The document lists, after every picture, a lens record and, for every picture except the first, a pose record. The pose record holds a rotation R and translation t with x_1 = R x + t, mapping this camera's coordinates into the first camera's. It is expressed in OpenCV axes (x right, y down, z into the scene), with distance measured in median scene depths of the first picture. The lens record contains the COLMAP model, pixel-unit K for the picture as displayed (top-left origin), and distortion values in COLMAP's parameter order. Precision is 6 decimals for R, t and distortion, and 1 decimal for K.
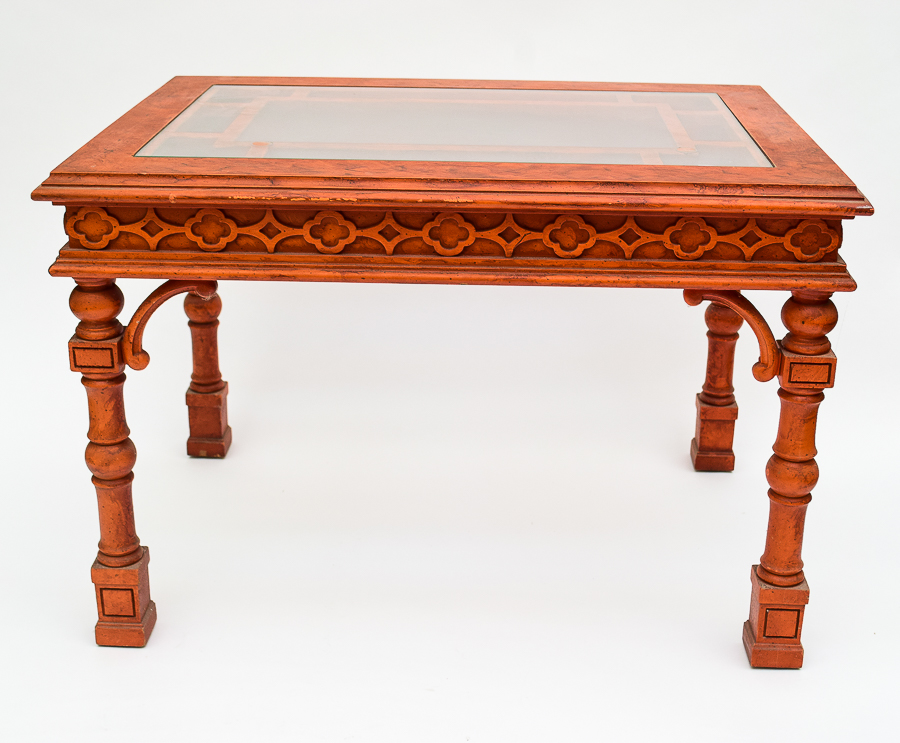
lens RADIAL K [[1378.5, 0, 450.9], [0, 1378.5, 374.2], [0, 0, 1]] dist [-0.058787, 0.000000]
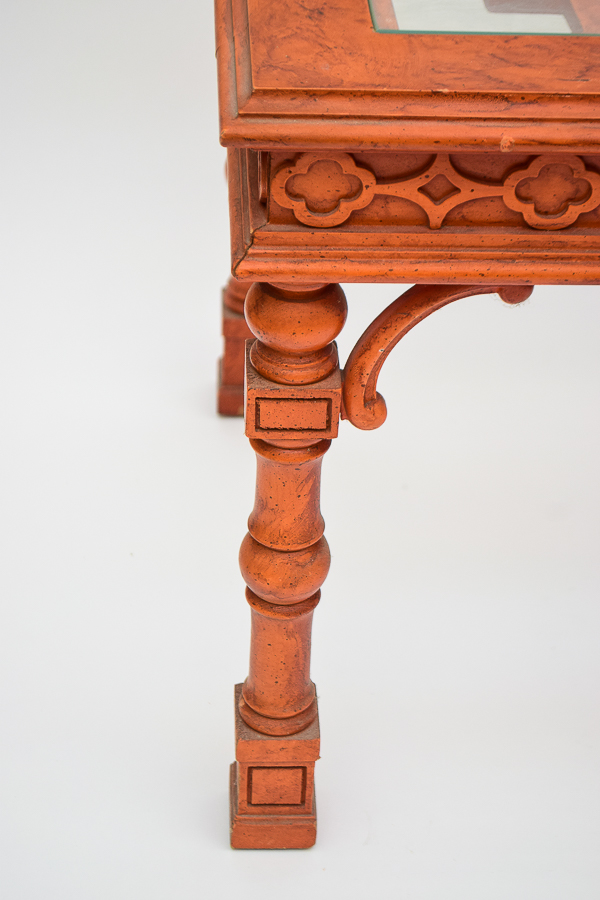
lens RADIAL K [[1861.3, 0, 295.8], [0, 1861.3, 449.6], [0, 0, 1]] dist [-0.014507, 0.000000]
pose [[0.996055, -0.025071, 0.085121, -0.331408], [0.003454, 0.969485, 0.245128, -0.181872], [-0.088669, -0.243867, 0.965747, 0.307027]]
